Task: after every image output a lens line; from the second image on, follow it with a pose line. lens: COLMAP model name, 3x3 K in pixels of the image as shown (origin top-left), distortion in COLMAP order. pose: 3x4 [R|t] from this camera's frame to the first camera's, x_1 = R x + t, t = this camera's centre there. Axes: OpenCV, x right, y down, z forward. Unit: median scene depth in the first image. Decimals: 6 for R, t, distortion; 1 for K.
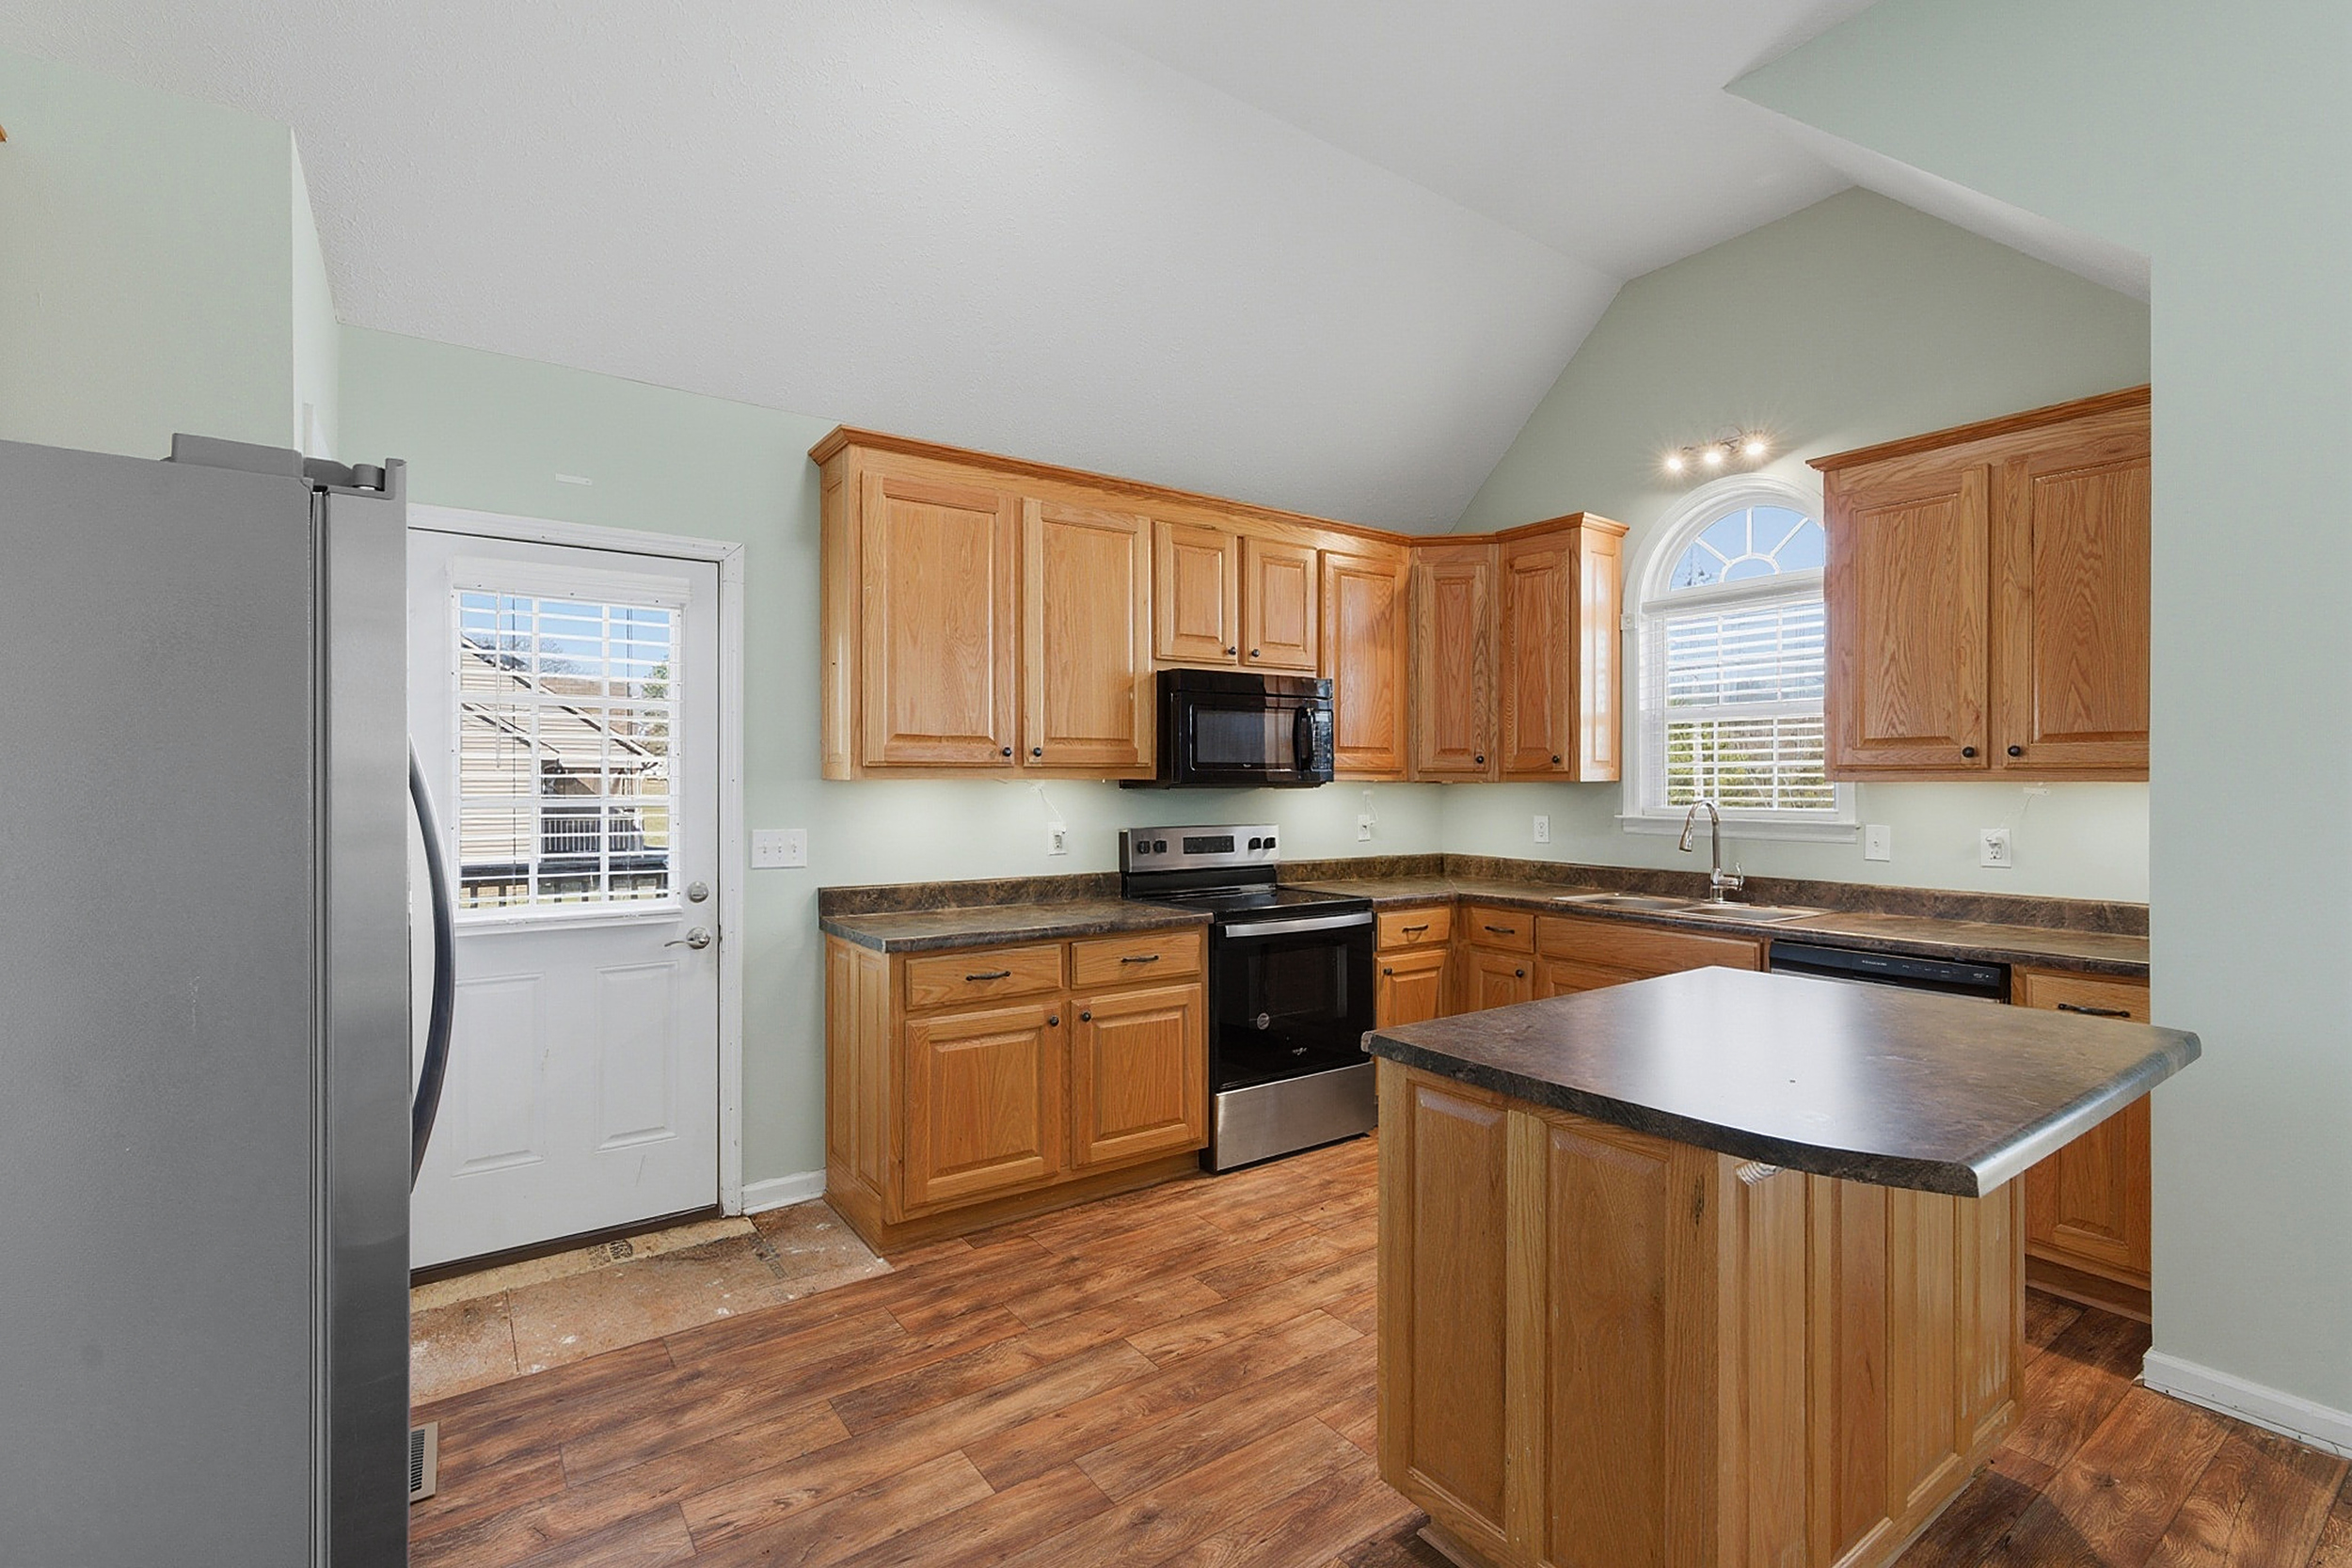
lens RADIAL K [[1082.8, 0, 1204.2], [0, 1082.8, 781.5], [0, 0, 1]] dist [0.002923, 0.002388]
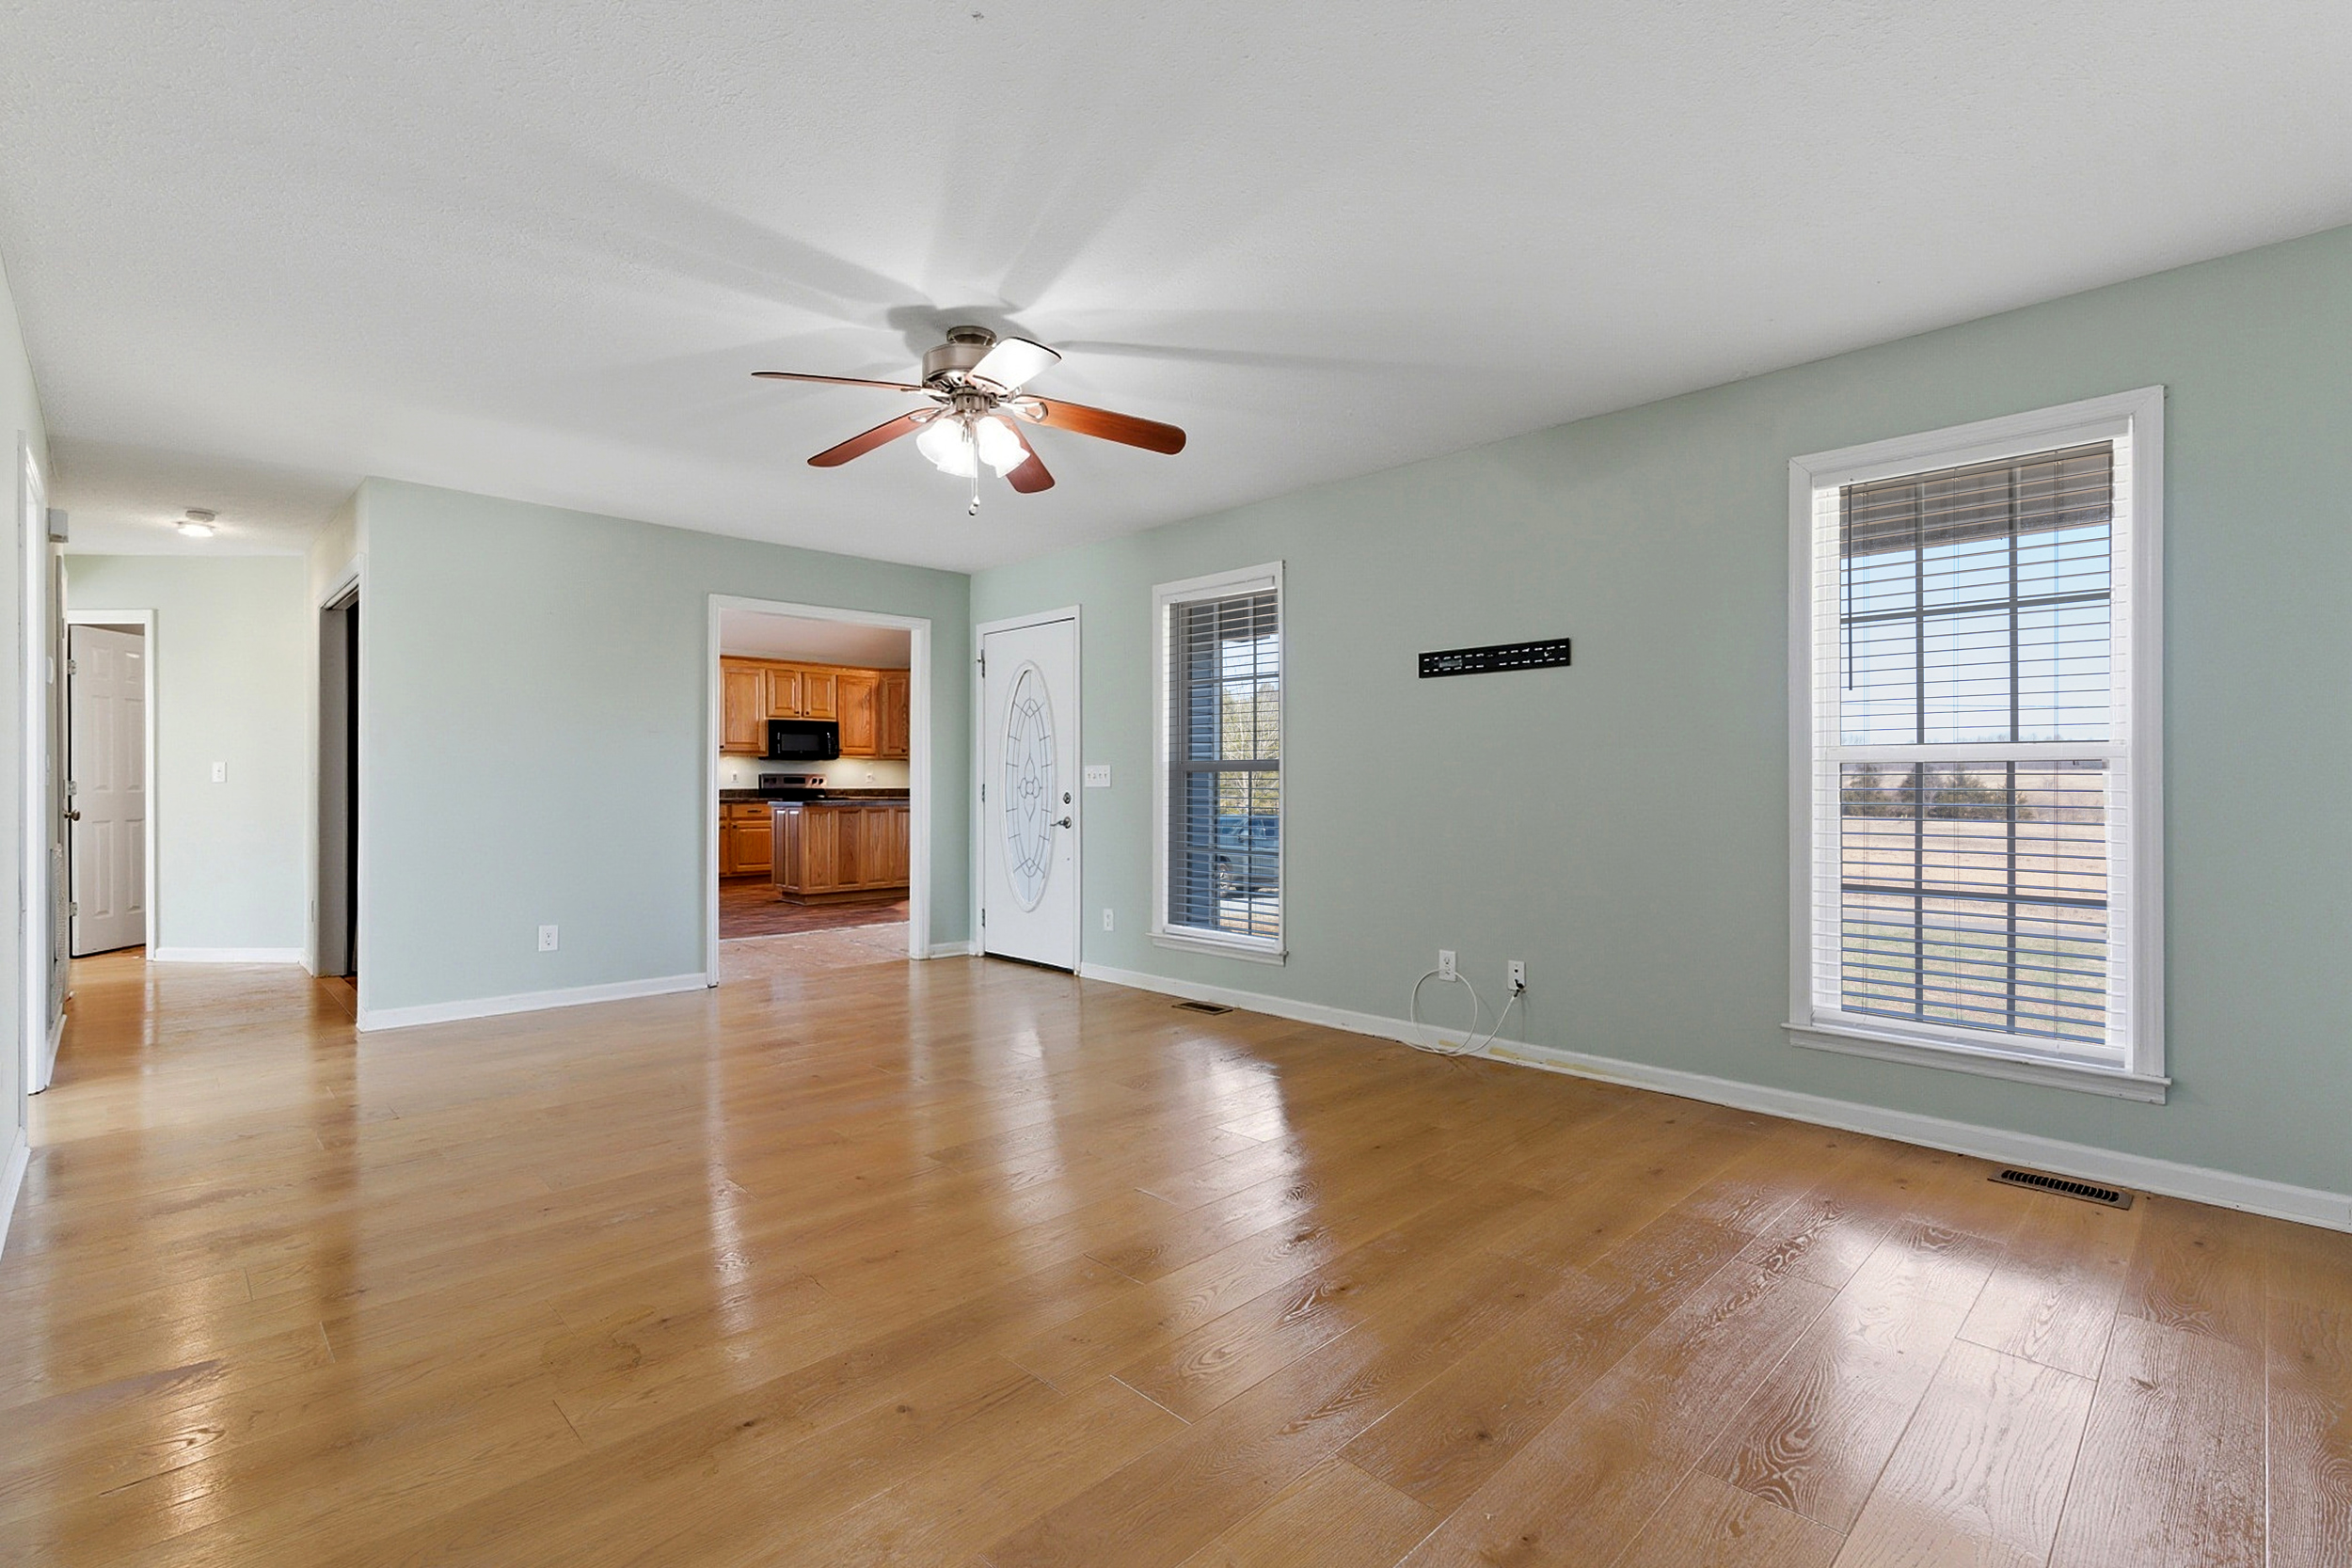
lens RADIAL K [[1082.8, 0, 1184.5], [0, 1082.8, 780.7], [0, 0, 1]] dist [0.002923, 0.002388]
pose [[0.990685, -0.003393, 0.136130, 0.755586], [0.004116, 0.999979, -0.005025, 0.093645], [-0.136110, 0.005539, 0.990678, -2.327590]]
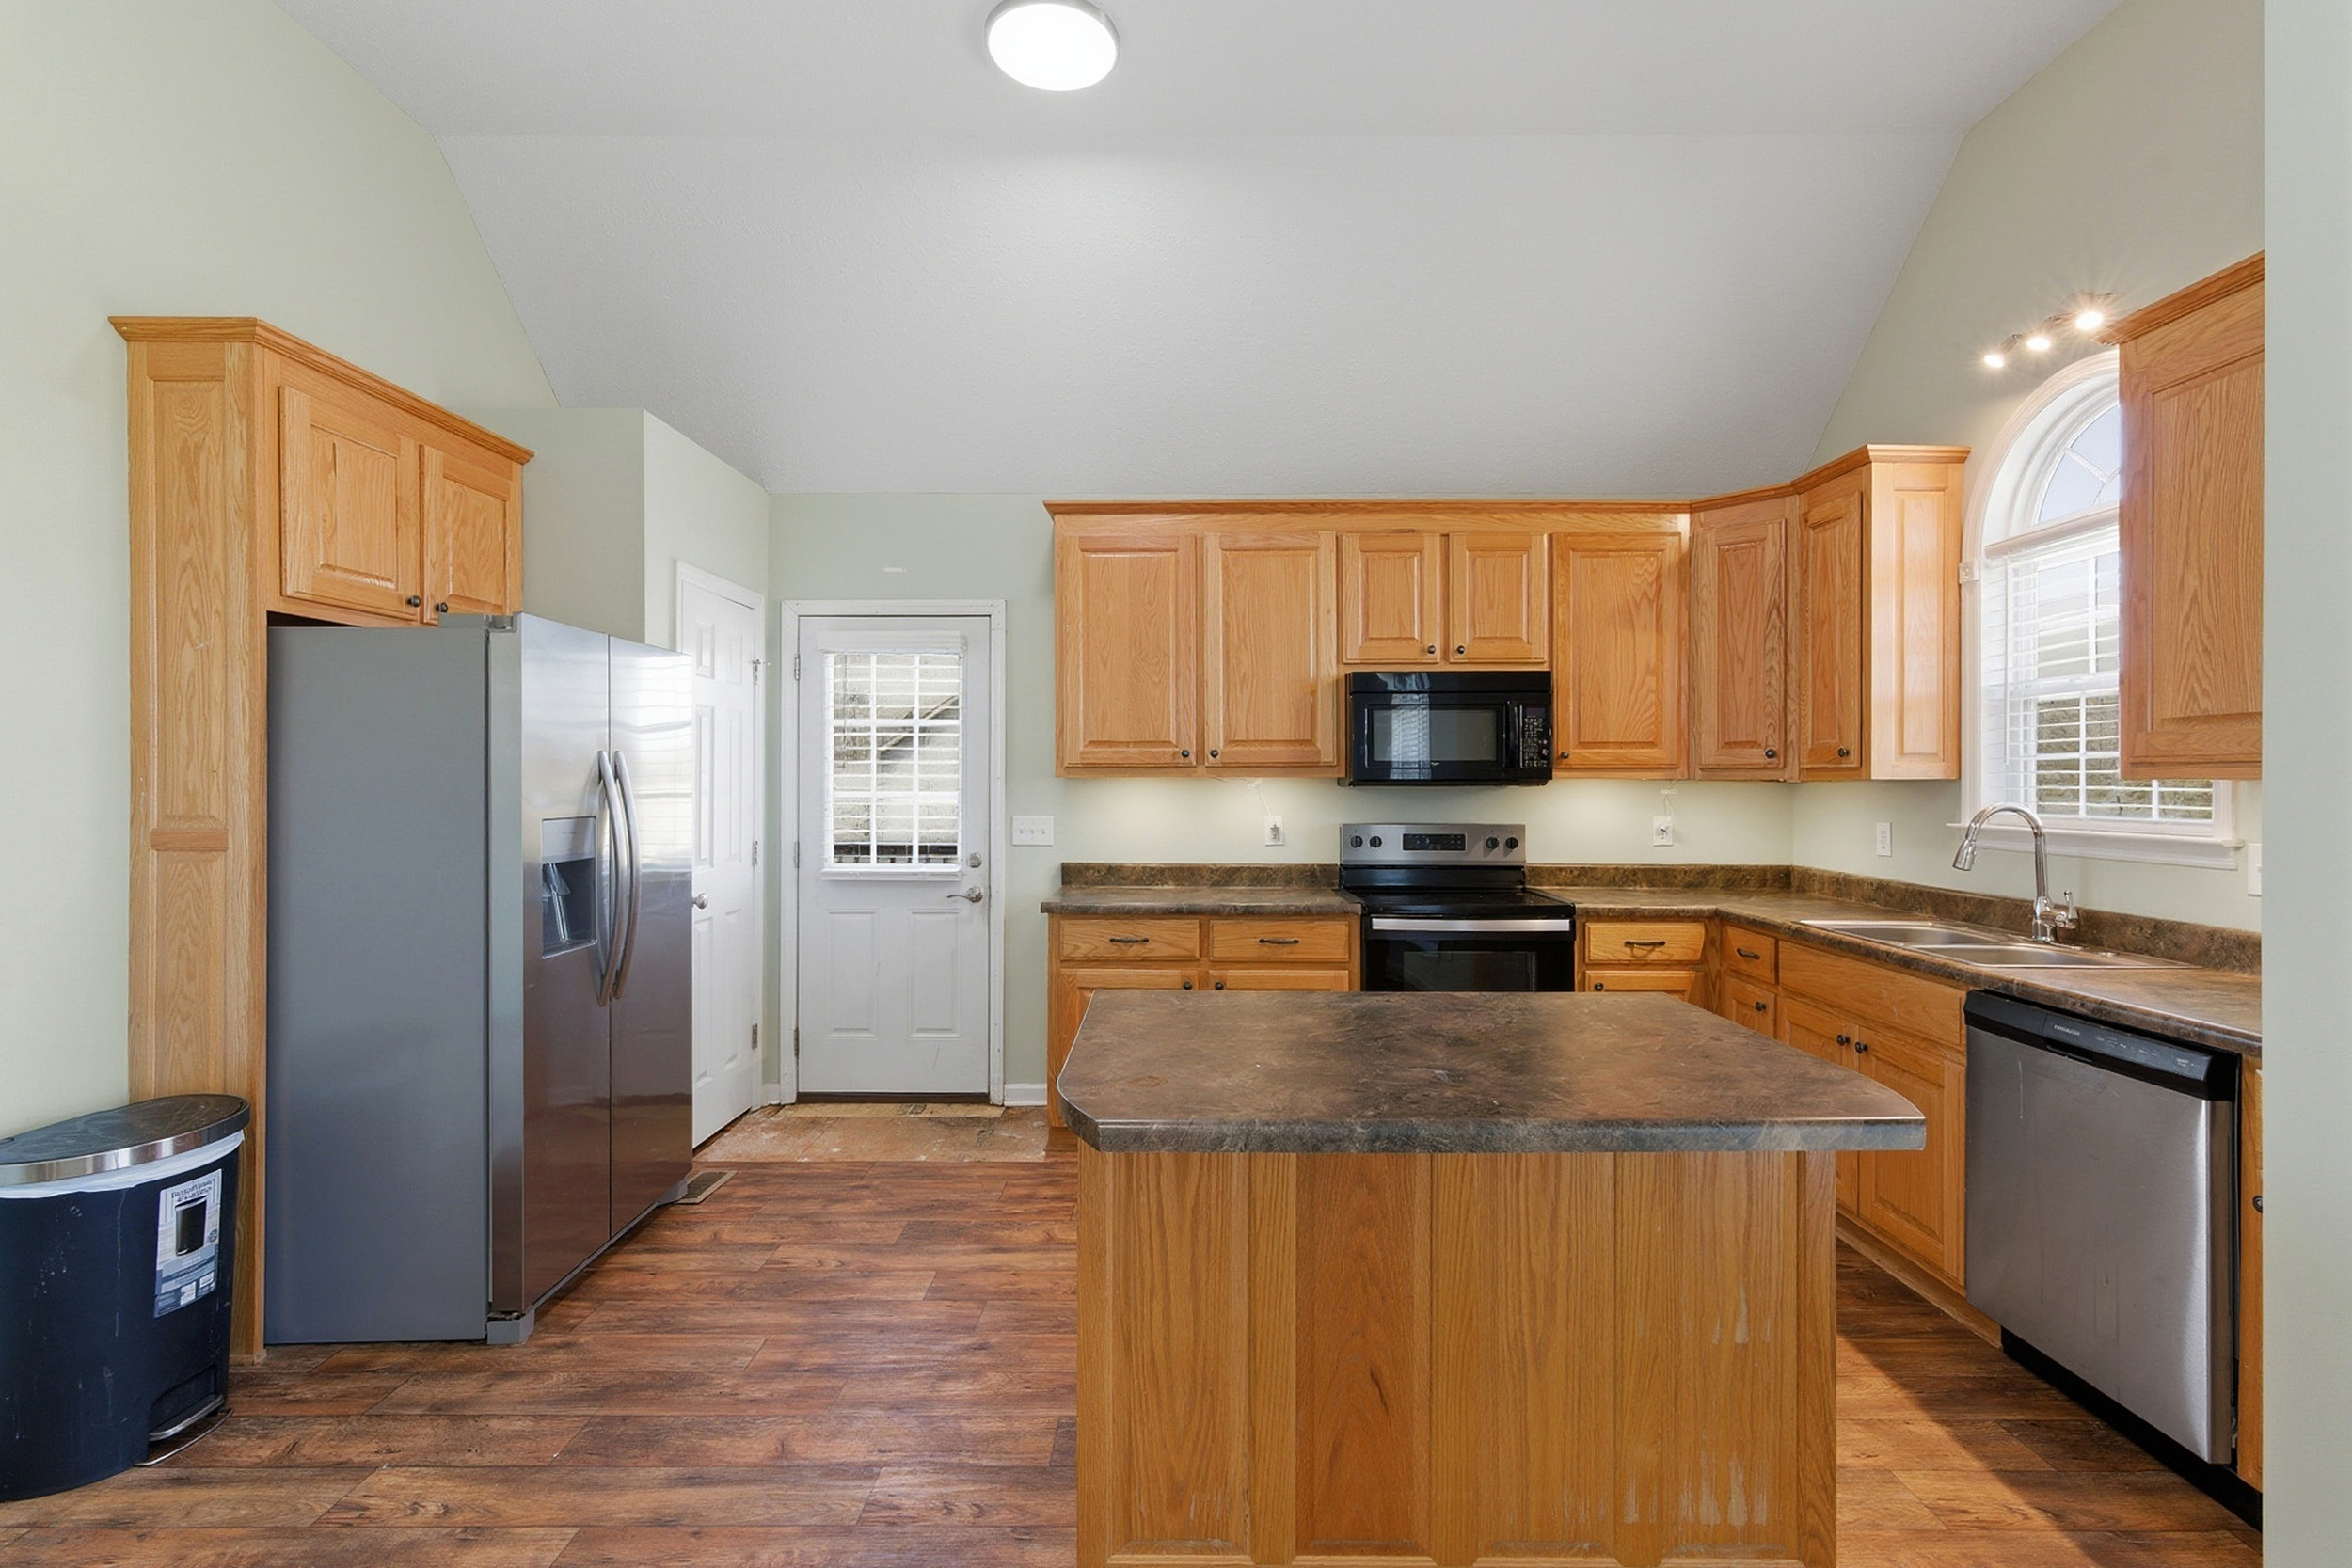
lens RADIAL K [[1082.8, 0, 1166.9], [0, 1082.8, 779.9], [0, 0, 1]] dist [0.002923, 0.002388]
pose [[0.801031, 0.001342, -0.598621, 0.495819], [-0.001286, 0.999999, 0.000521, 0.000403], [0.598621, 0.000352, 0.801032, 0.052758]]
